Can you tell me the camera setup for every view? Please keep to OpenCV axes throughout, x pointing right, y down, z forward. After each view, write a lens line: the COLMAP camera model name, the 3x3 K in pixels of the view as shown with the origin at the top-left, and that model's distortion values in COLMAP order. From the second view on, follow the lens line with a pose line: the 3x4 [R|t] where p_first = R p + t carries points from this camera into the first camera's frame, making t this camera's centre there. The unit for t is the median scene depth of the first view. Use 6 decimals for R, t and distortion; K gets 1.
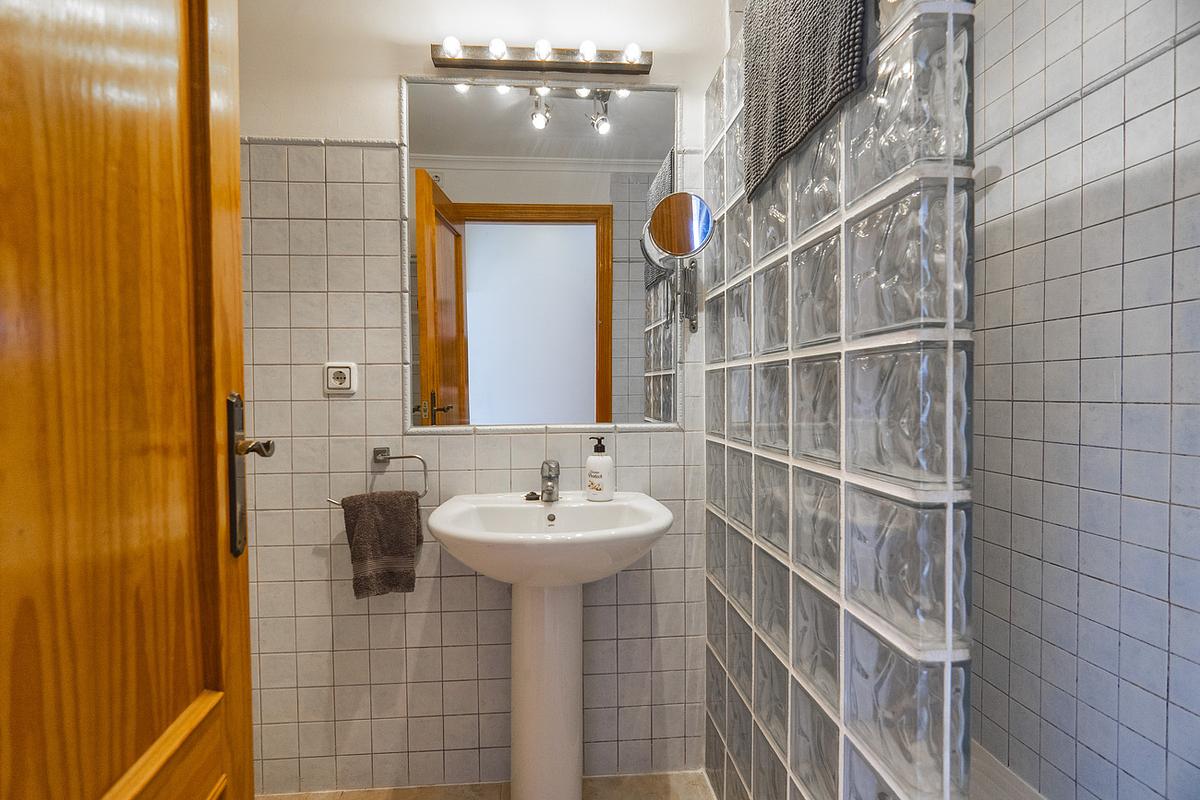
lens RADIAL K [[591.6, 0, 591.0], [0, 591.6, 403.2], [0, 0, 1]] dist [-0.018430, 0.008135]
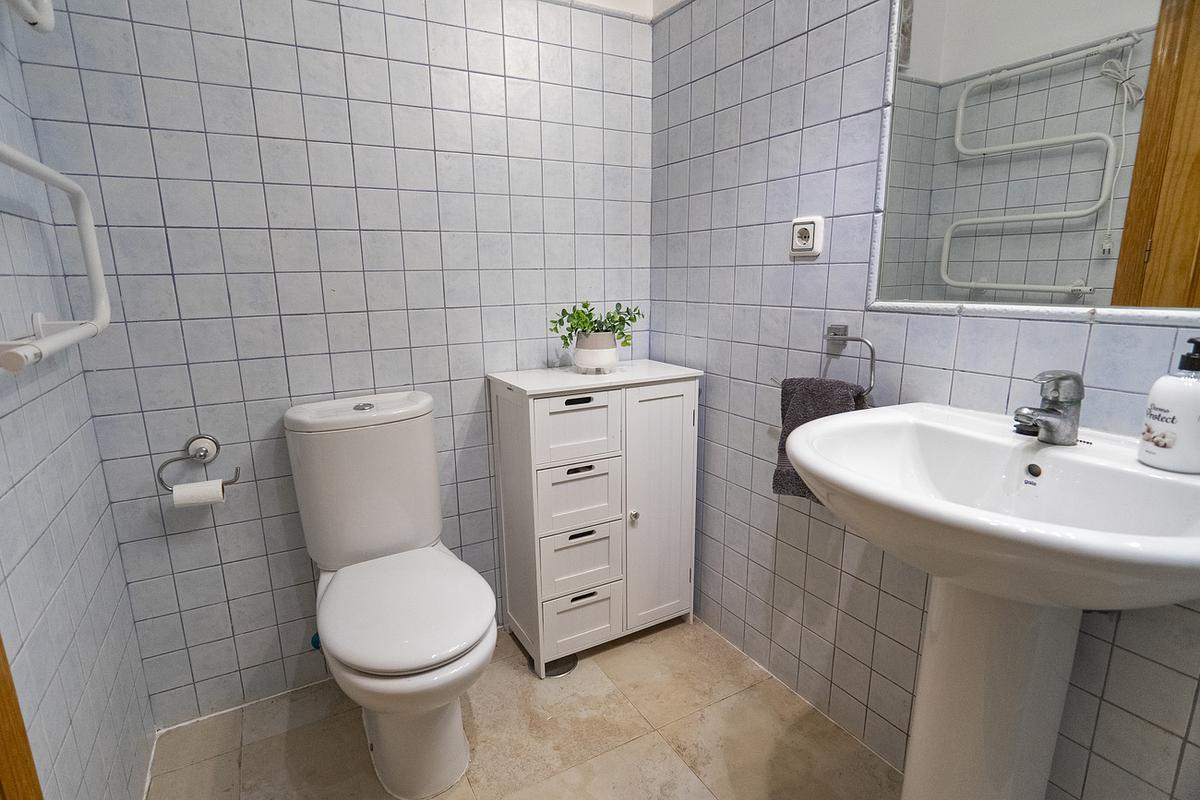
lens RADIAL K [[591.6, 0, 591.0], [0, 591.6, 403.2], [0, 0, 1]] dist [-0.018430, 0.008135]
pose [[0.425258, 0.195020, -0.883812, 0.225279], [-0.000919, 0.976602, 0.215053, 0.007958], [0.905072, -0.090641, 0.415487, 0.359821]]
